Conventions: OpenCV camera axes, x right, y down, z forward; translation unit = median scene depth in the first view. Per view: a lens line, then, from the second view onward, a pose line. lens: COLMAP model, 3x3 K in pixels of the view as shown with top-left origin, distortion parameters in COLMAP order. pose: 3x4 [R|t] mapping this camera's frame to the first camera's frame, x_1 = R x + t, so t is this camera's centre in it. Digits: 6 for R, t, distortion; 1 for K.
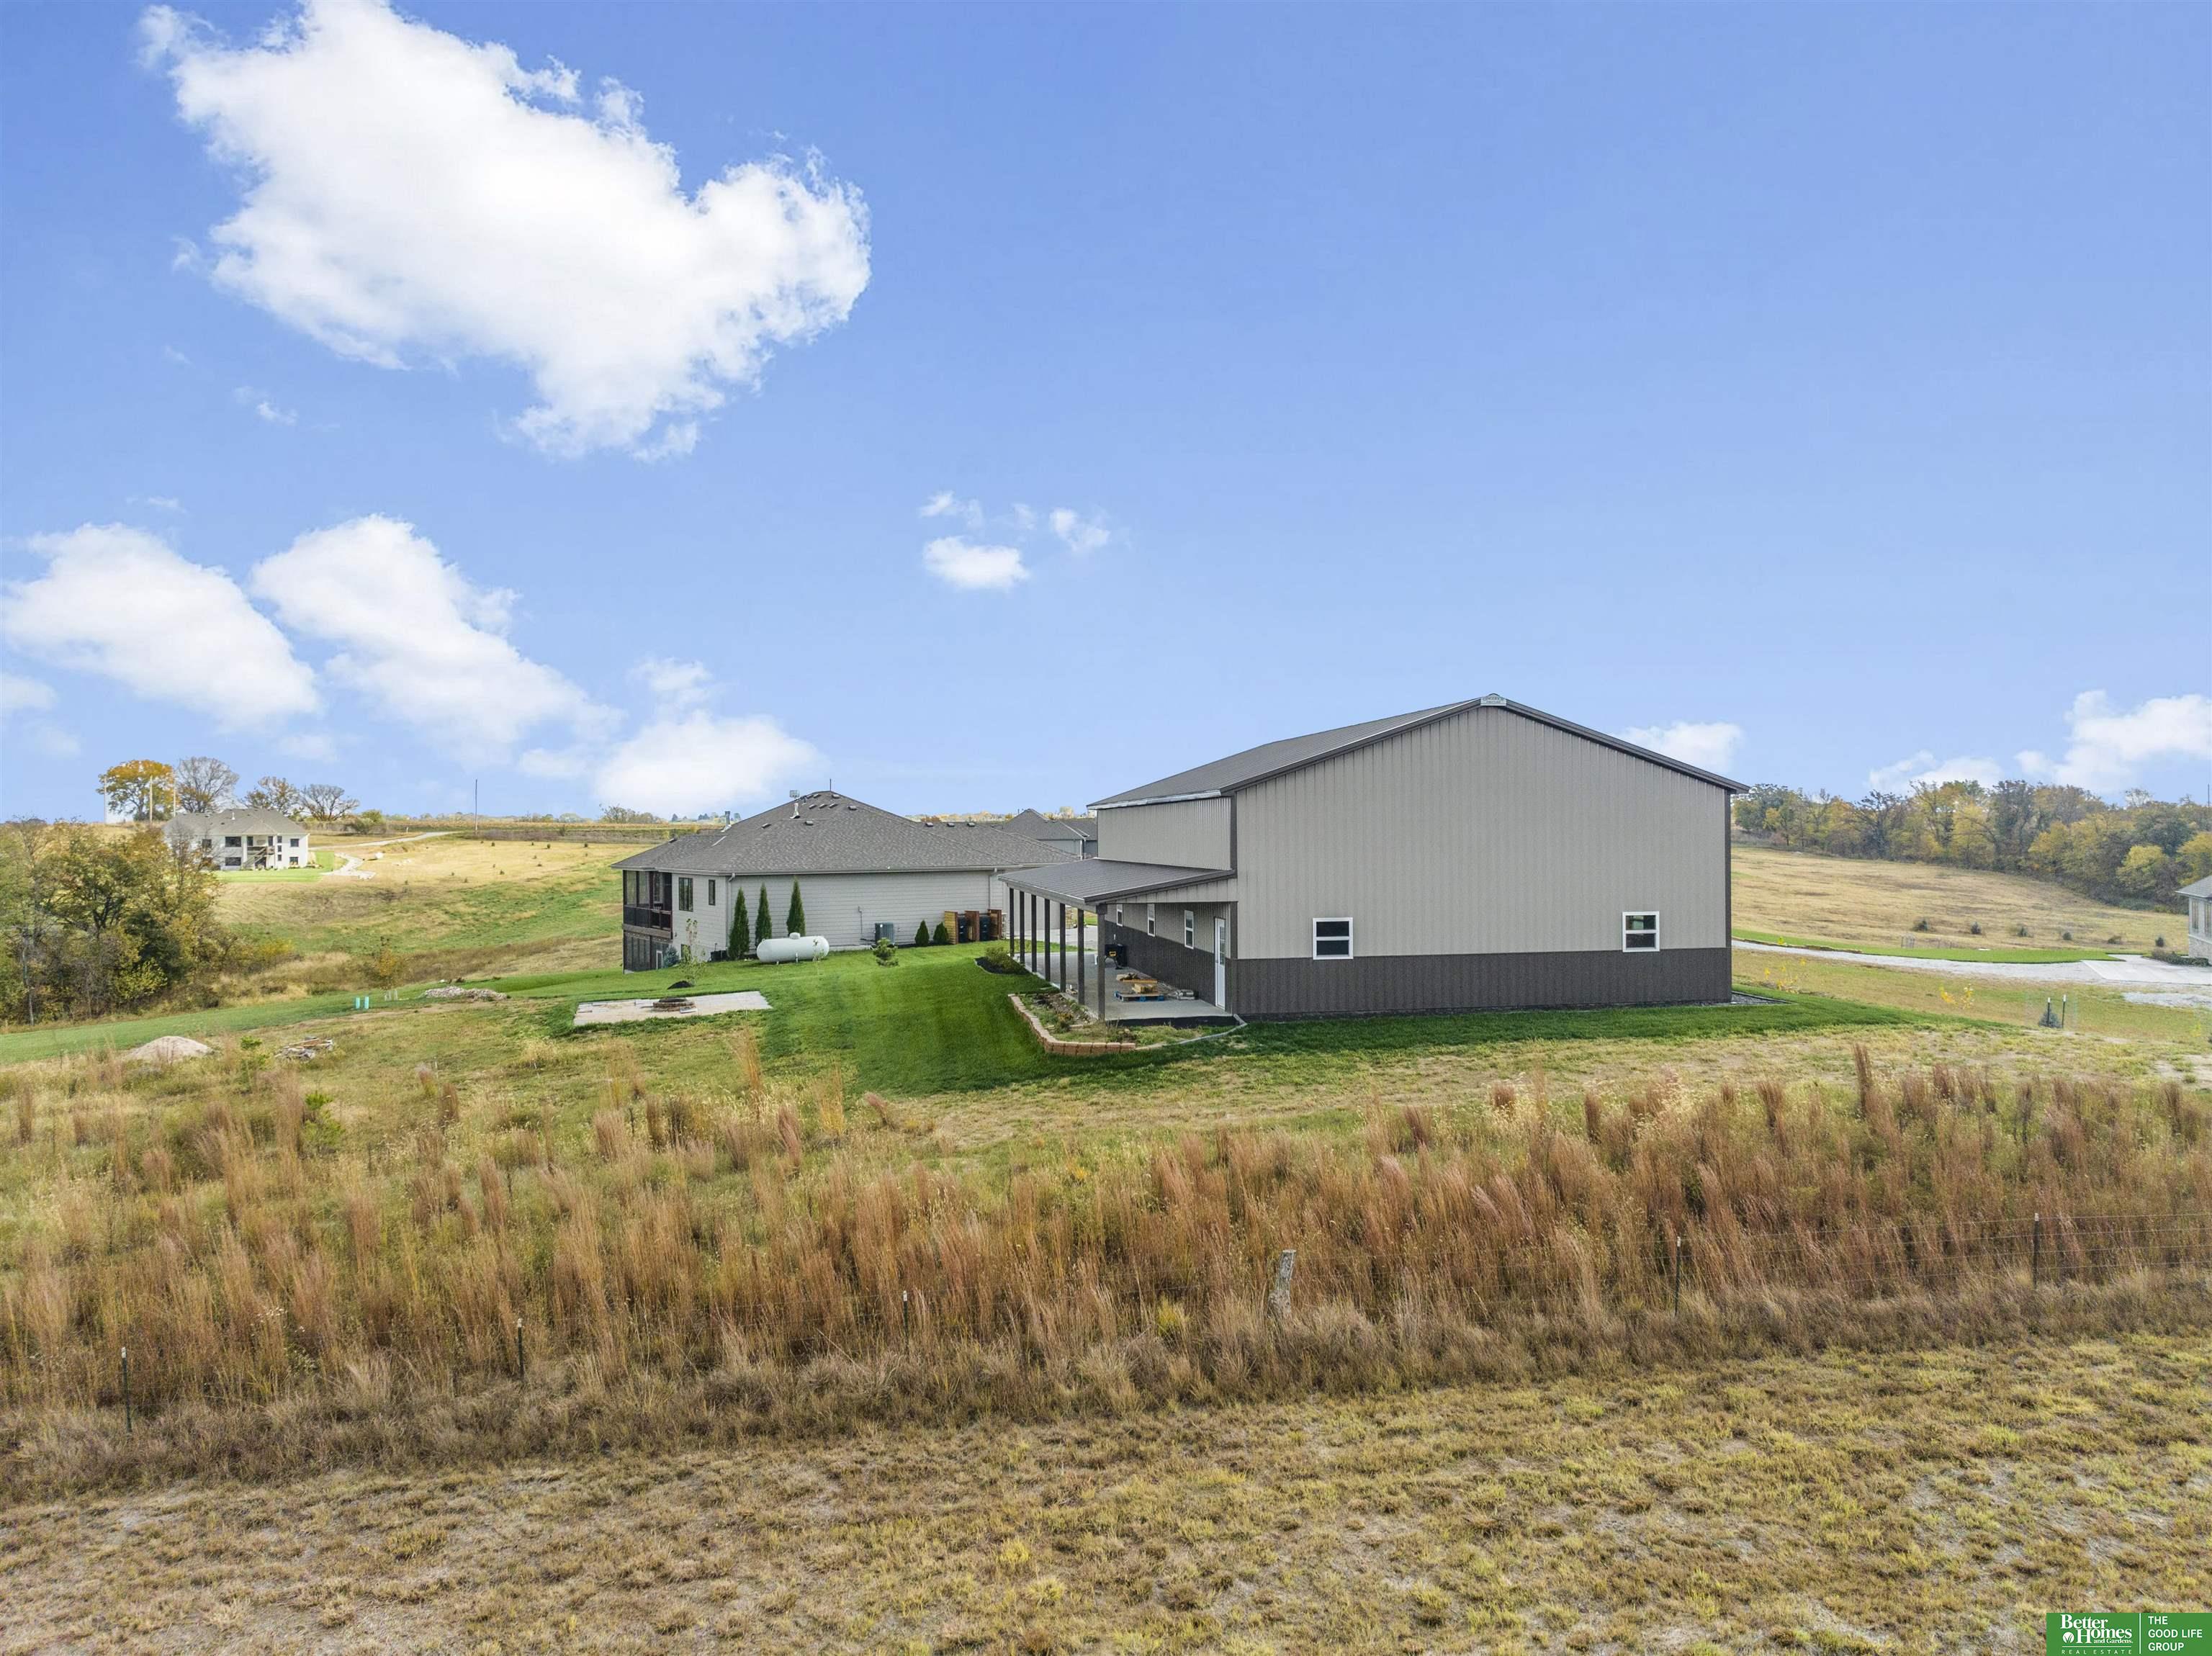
lens RADIAL K [[1586.0, 0, 1114.2], [0, 1586.0, 860.0], [0, 0, 1]] dist [-0.043880, 0.008949]
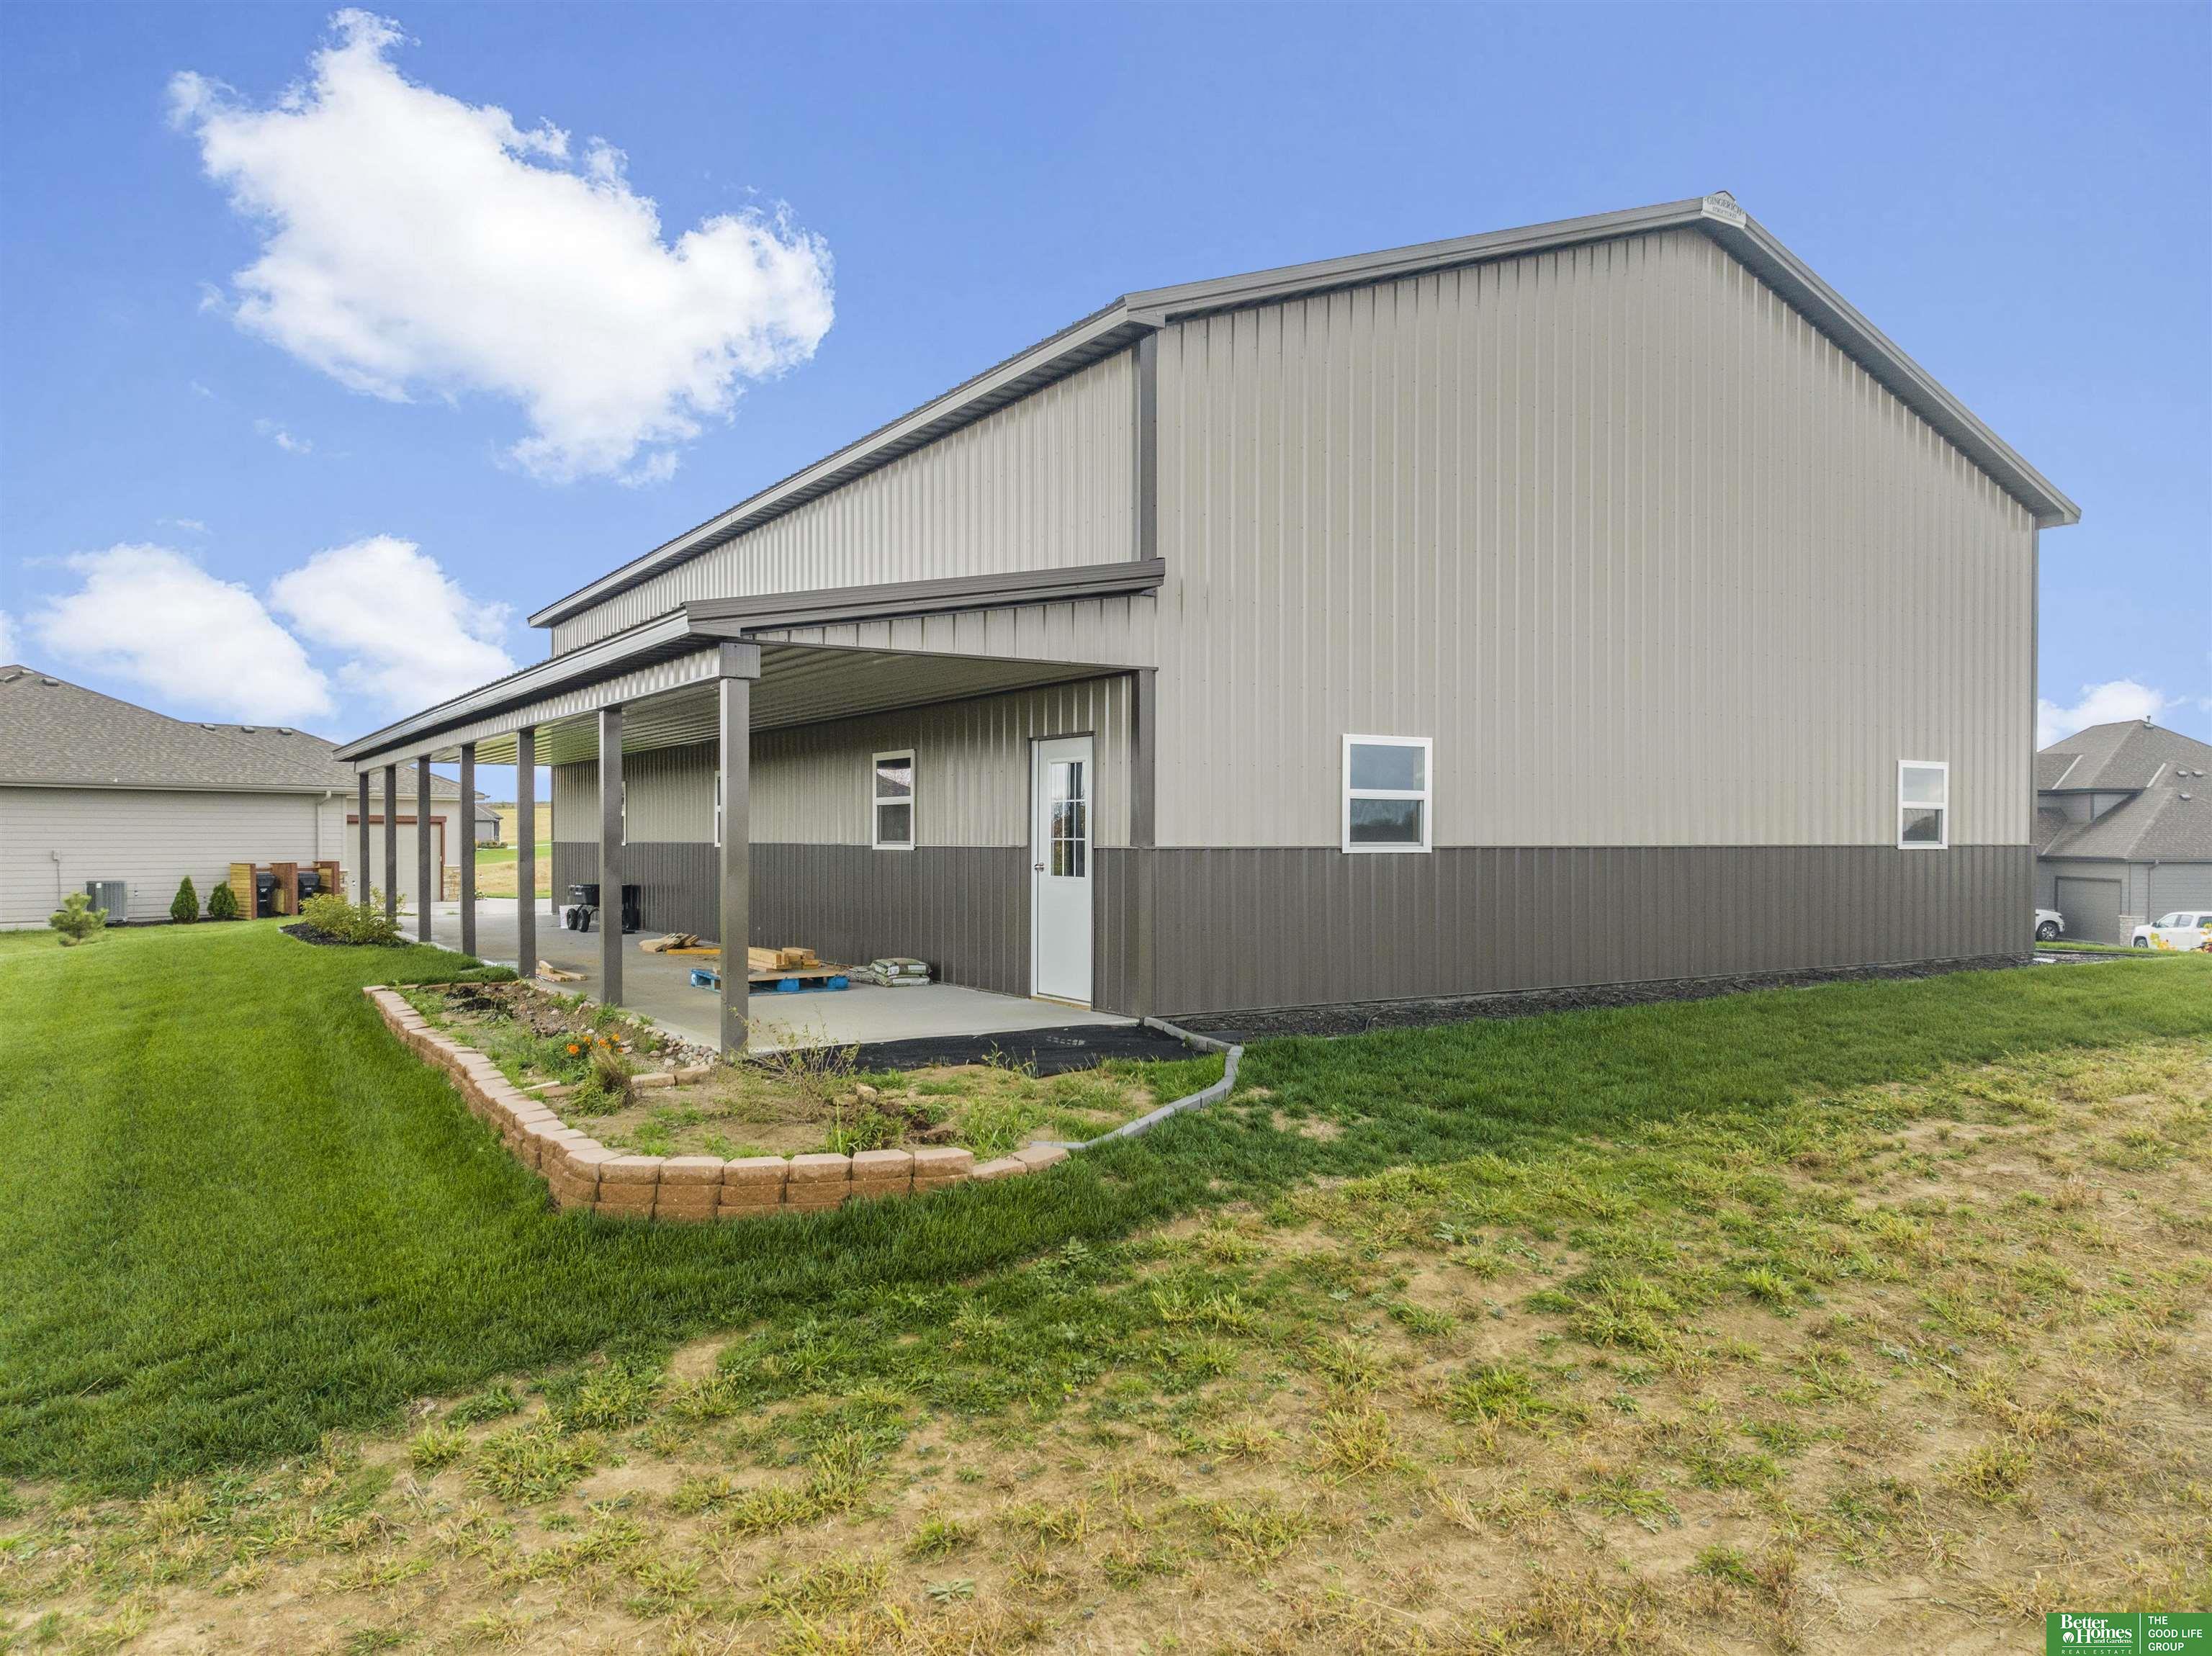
lens RADIAL K [[1586.0, 0, 1114.2], [0, 1586.0, 860.0], [0, 0, 1]] dist [-0.043880, 0.008949]
pose [[0.925205, 0.003259, 0.379453, -0.049885], [-0.001200, 0.999983, -0.005664, 0.064094], [-0.379465, 0.004785, 0.925194, 0.674805]]
